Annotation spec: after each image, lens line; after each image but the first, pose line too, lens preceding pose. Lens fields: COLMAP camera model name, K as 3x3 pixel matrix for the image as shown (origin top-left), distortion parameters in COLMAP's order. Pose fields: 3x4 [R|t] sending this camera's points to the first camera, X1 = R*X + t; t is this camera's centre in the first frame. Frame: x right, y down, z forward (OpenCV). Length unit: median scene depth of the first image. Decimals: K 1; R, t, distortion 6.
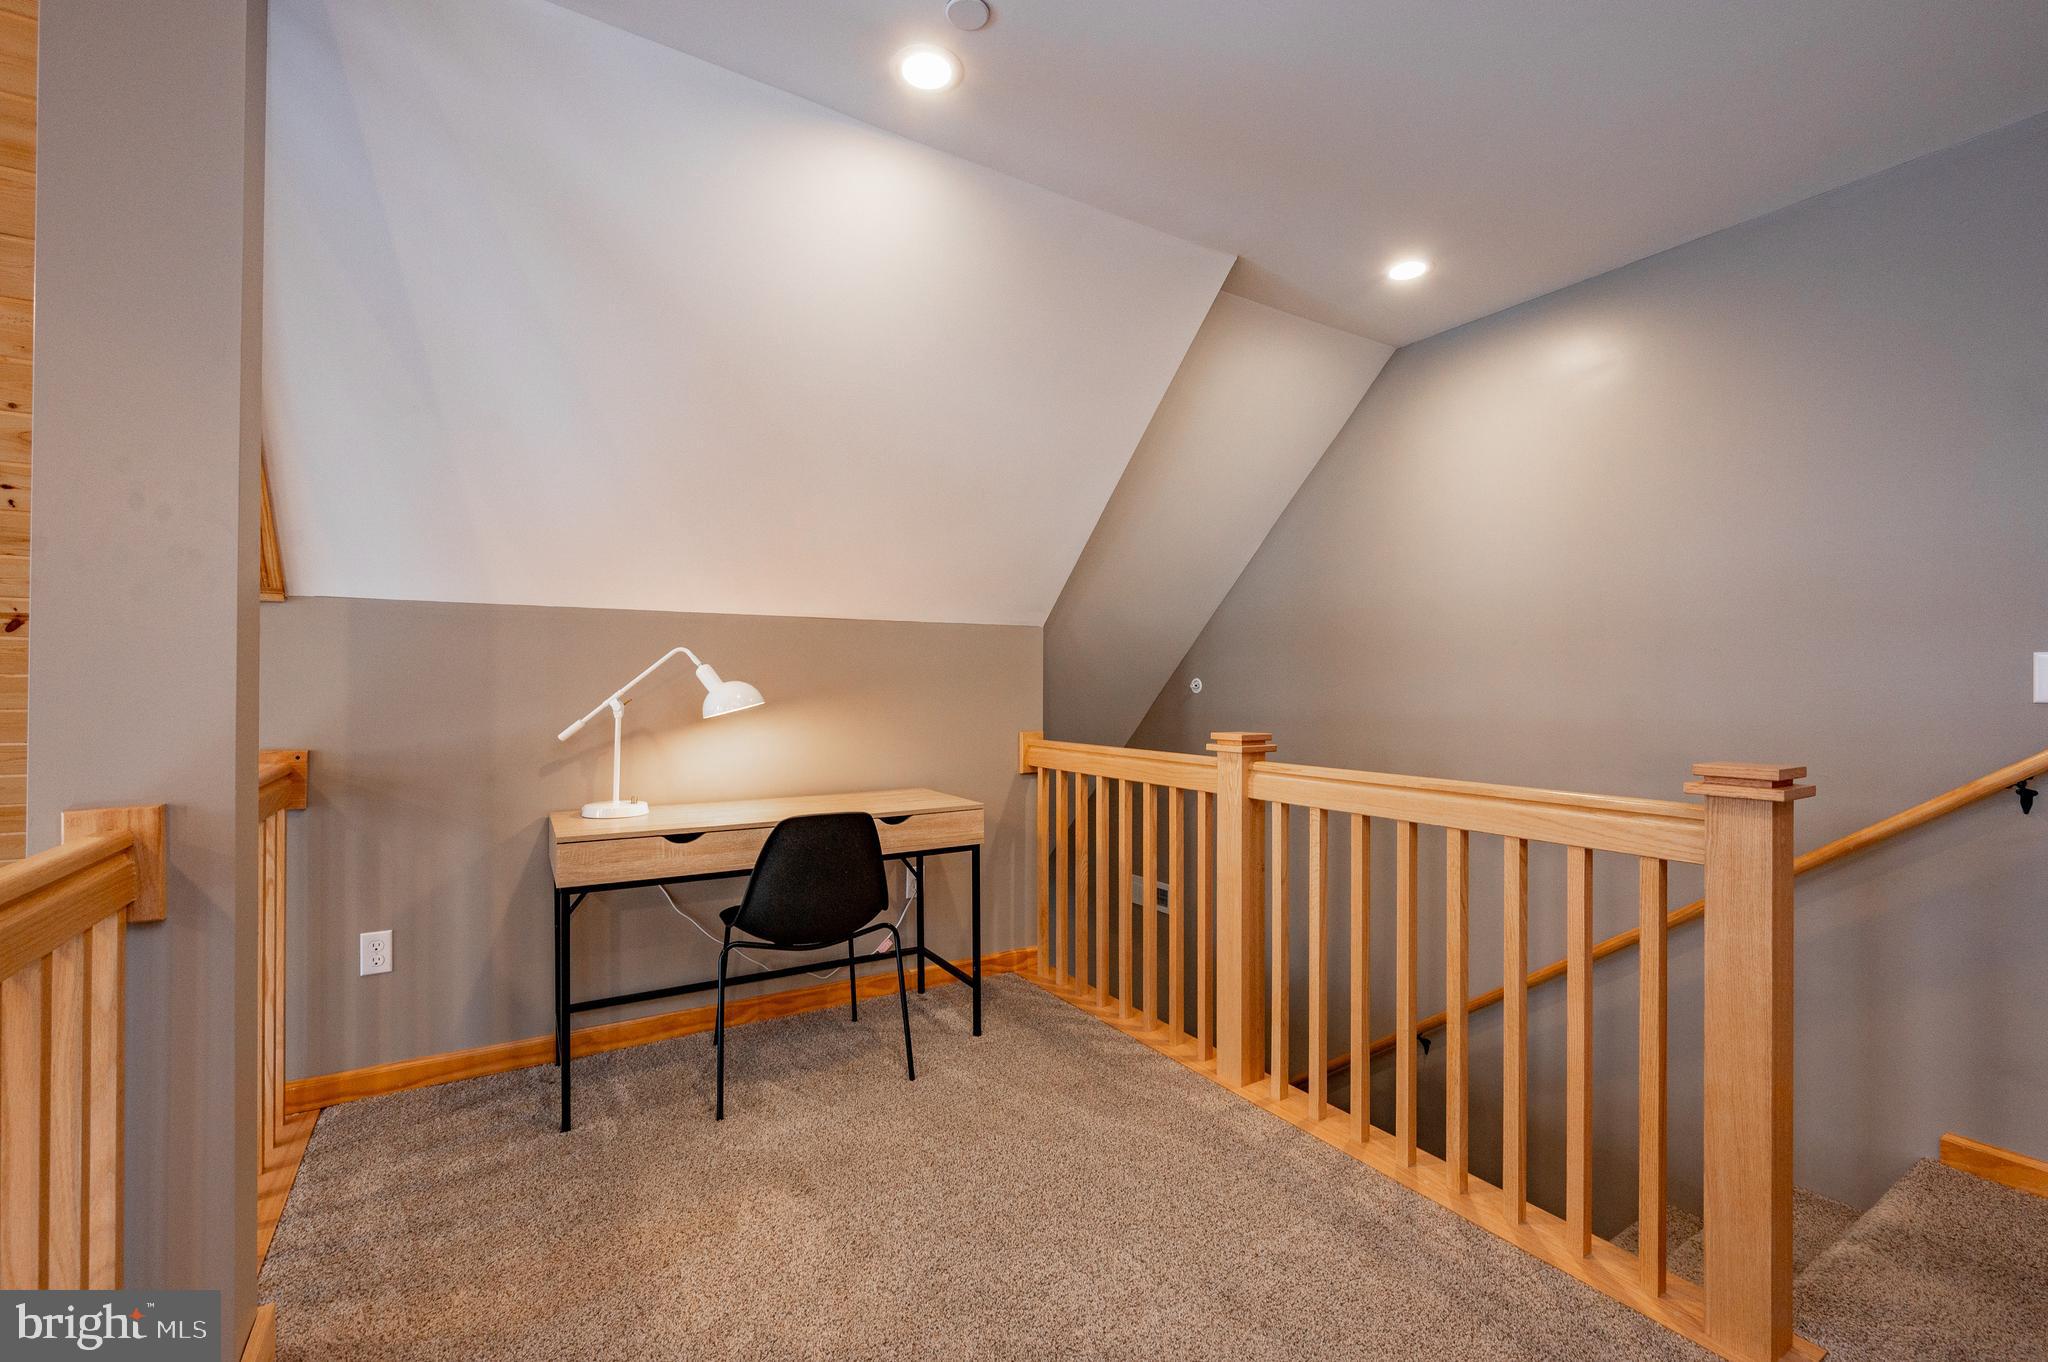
lens RADIAL K [[862.6, 0, 1024.0], [0, 862.6, 681.0], [0, 0, 1]] dist [0.000671, 0.000064]
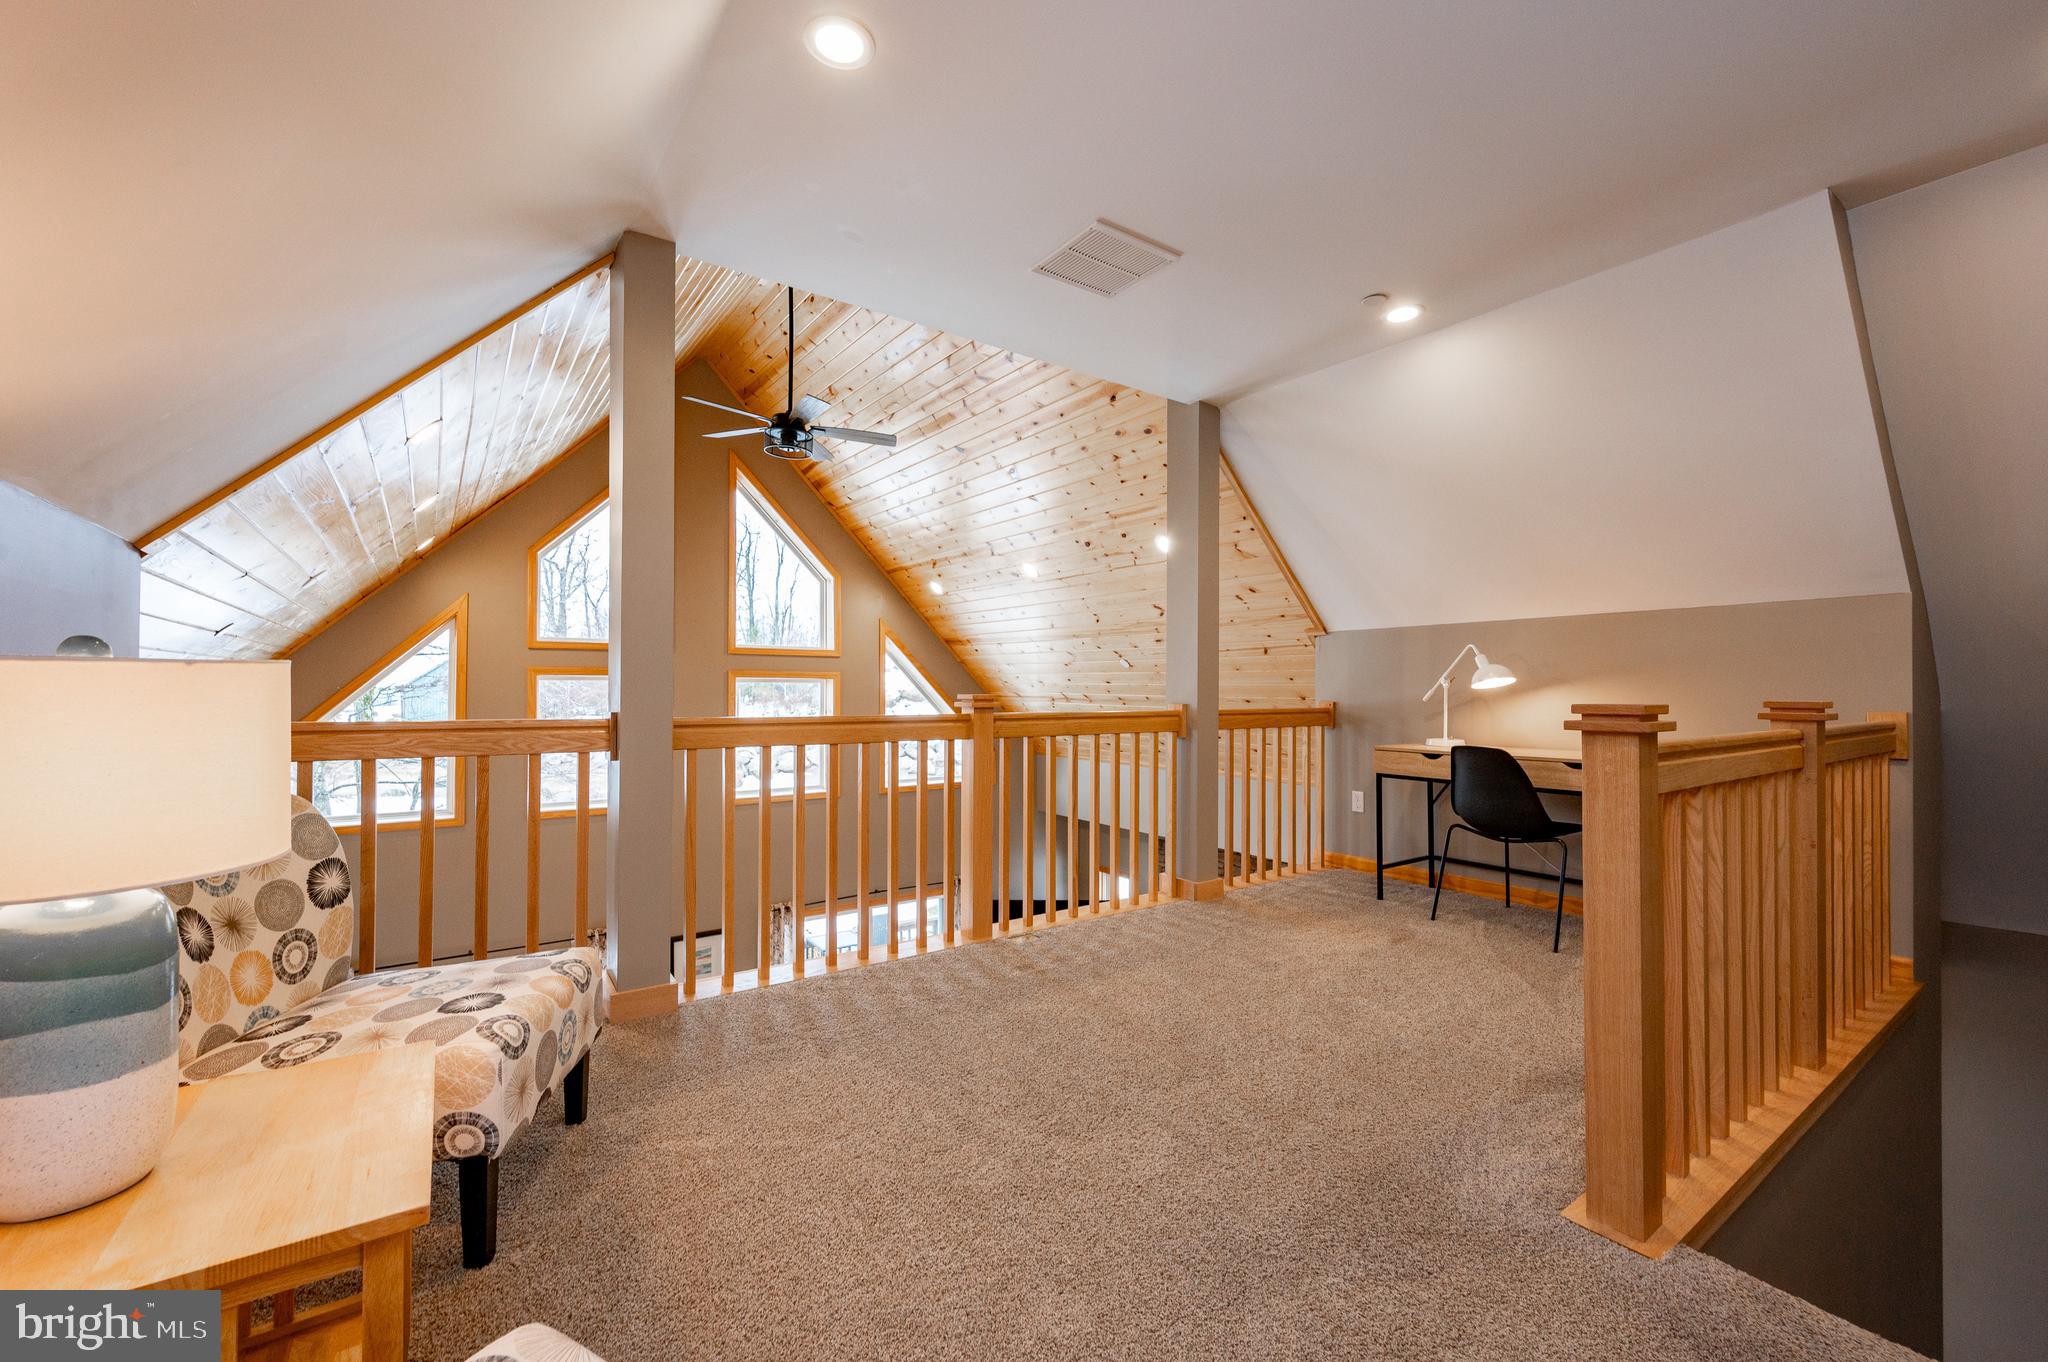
lens RADIAL K [[836.0, 0, 1024.0], [0, 836.0, 681.0], [0, 0, 1]] dist [0.000243, -0.000232]
pose [[0.048623, -0.014232, -0.998716, 1.225656], [0.000462, 0.999899, -0.014226, 0.055481], [0.998817, 0.000230, 0.048625, 0.107448]]
